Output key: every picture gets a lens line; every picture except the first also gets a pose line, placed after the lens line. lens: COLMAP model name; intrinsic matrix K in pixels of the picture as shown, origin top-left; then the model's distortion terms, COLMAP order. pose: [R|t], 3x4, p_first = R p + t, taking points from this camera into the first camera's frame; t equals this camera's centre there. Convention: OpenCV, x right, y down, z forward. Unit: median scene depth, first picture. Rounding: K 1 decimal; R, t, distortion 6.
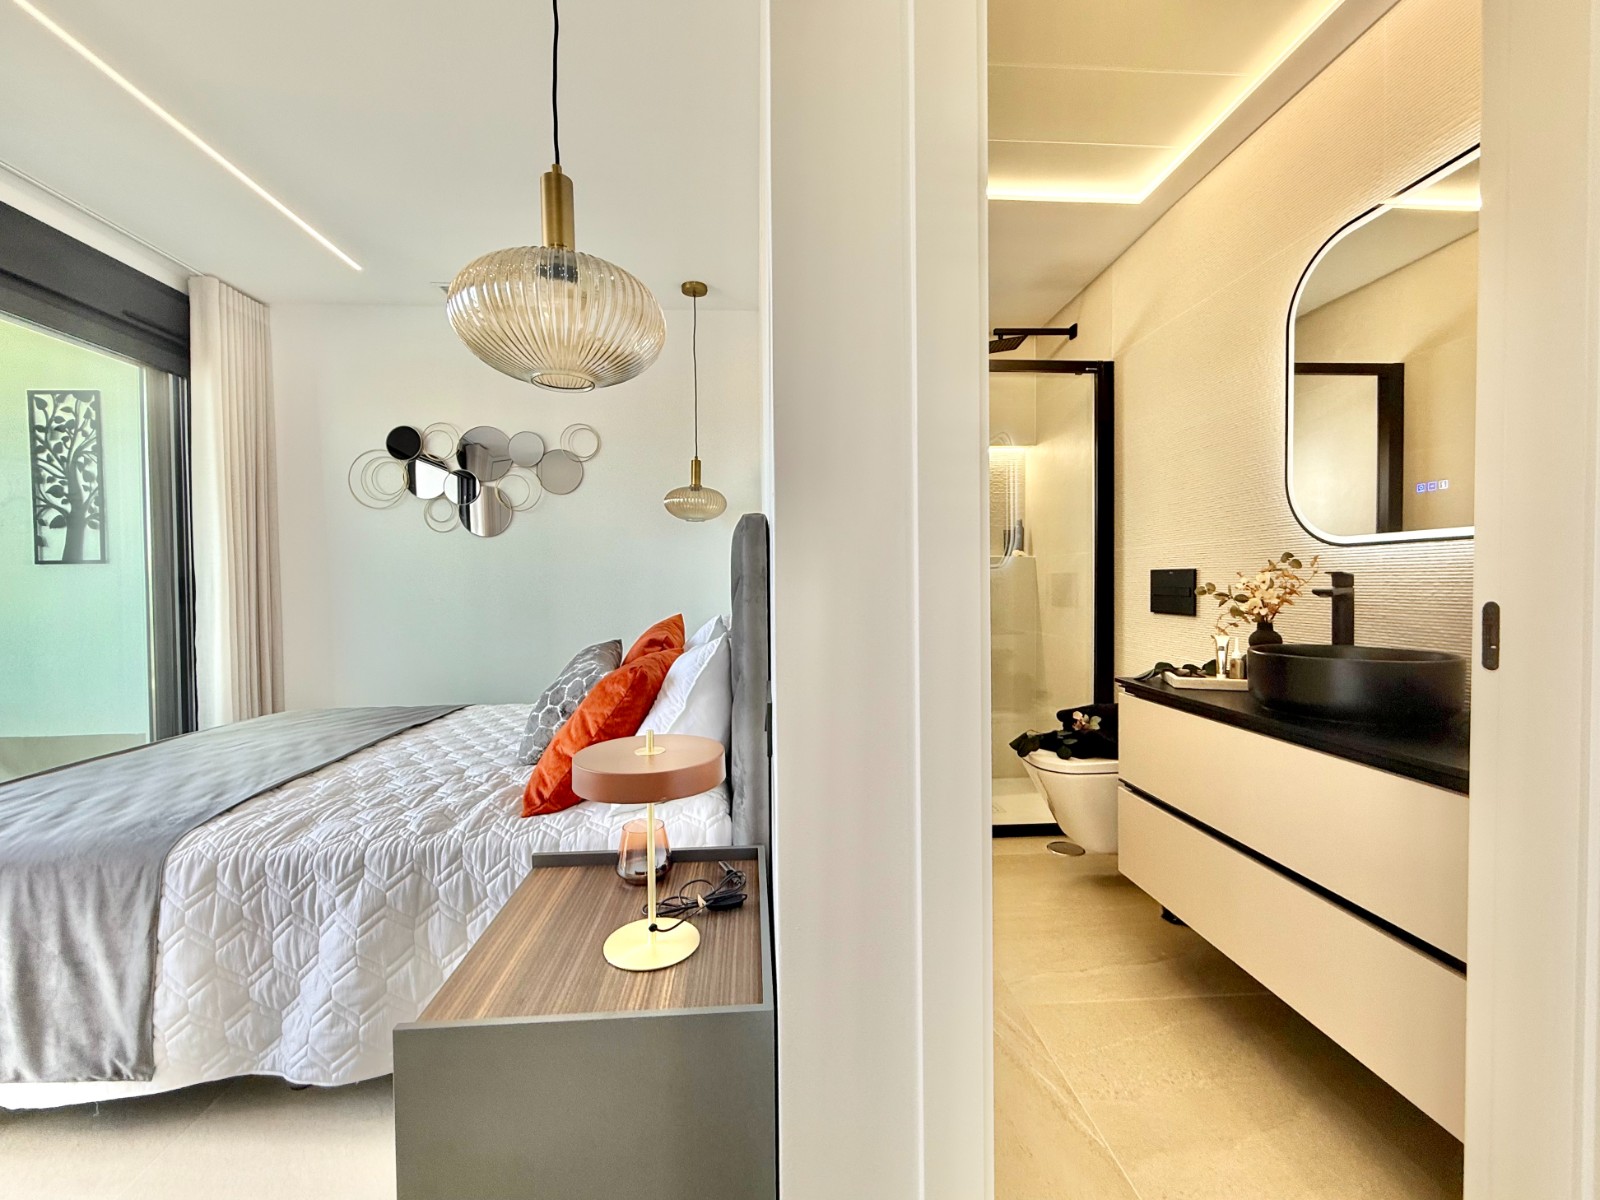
lens RADIAL K [[670.9, 0, 795.4], [0, 670.9, 600.5], [0, 0, 1]] dist [-0.000721, -0.000504]
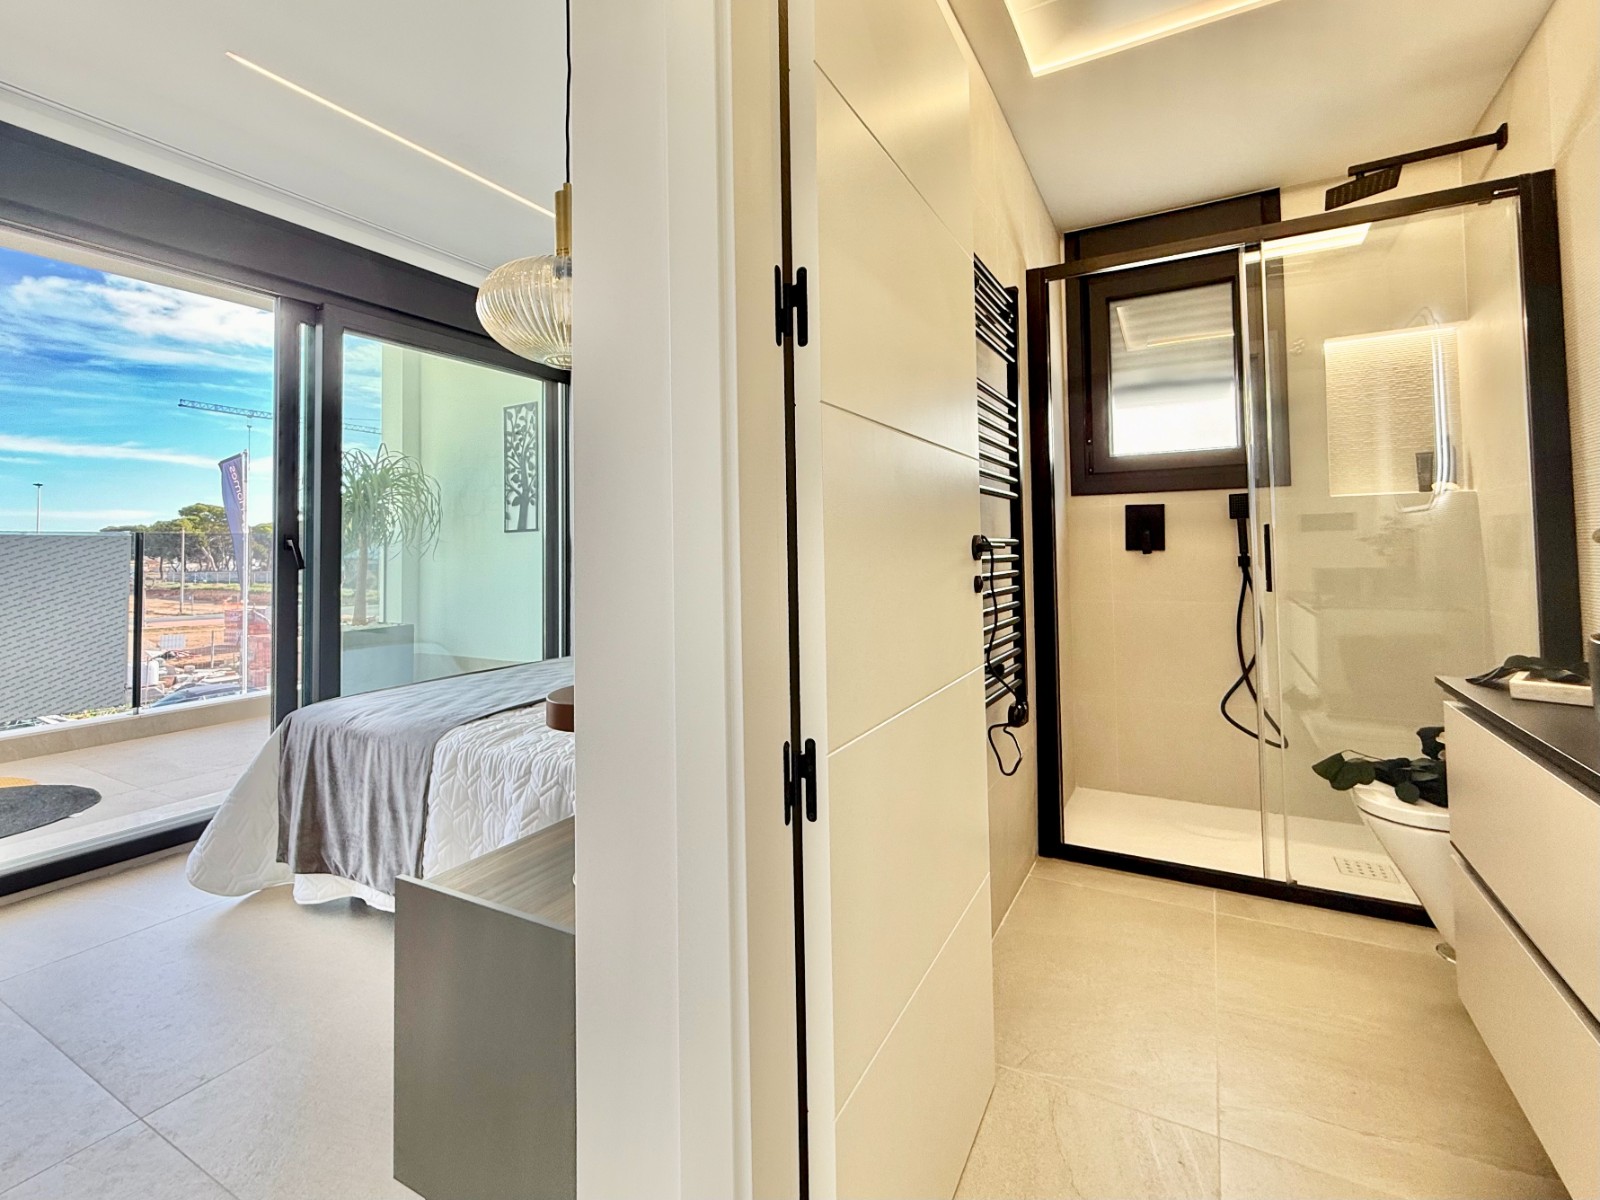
lens RADIAL K [[748.2, 0, 774.4], [0, 748.2, 523.9], [0, 0, 1]] dist [0.000285, -0.000496]
pose [[0.835005, -0.025877, -0.549633, 0.284766], [-0.003279, 0.998642, -0.051998, 0.009039], [0.550232, 0.045221, 0.833786, 0.054700]]
